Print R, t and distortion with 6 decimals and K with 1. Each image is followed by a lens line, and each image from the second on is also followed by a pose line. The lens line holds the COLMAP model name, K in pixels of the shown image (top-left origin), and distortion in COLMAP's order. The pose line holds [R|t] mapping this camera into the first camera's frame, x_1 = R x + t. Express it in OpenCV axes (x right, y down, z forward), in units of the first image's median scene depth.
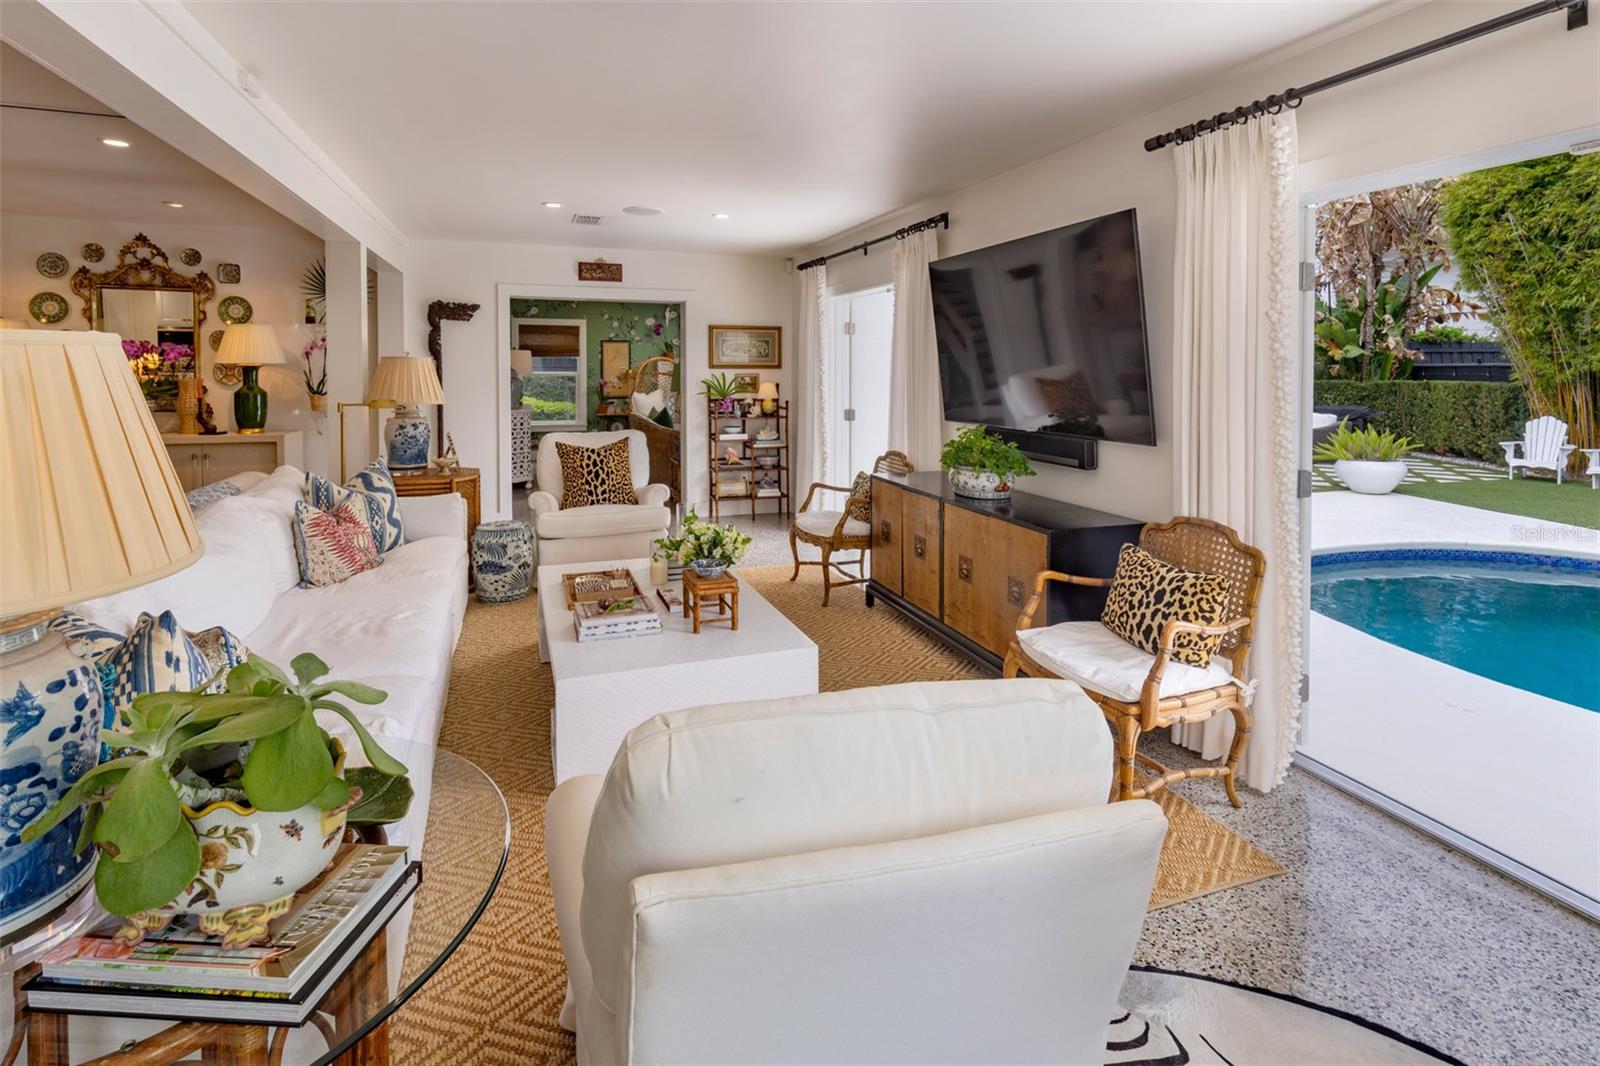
lens RADIAL K [[788.8, 0, 803.5], [0, 788.8, 471.0], [0, 0, 1]] dist [0.010743, 0.000038]
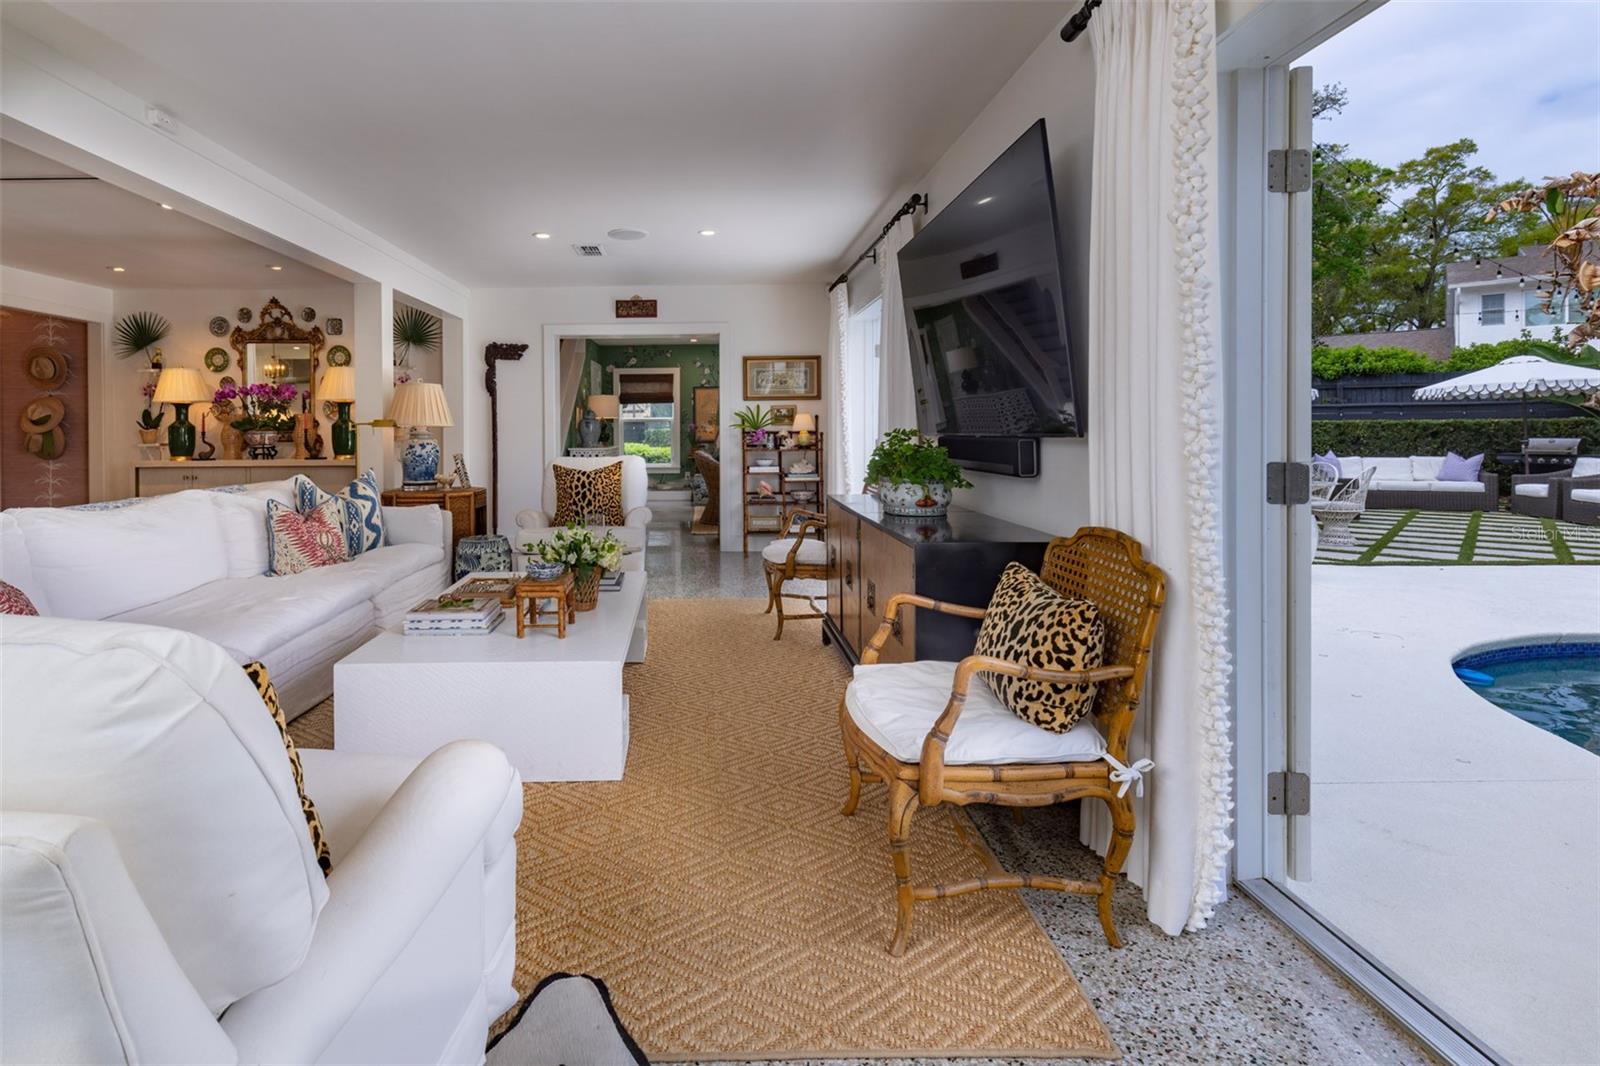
lens RADIAL K [[745.2, 0, 779.4], [0, 745.2, 523.4], [0, 0, 1]] dist [0.007394, -0.000343]
pose [[0.937632, 0.021699, -0.346952, 0.323904], [-0.031582, 0.999240, -0.022854, 0.056685], [0.346193, 0.032386, 0.937604, 0.190233]]
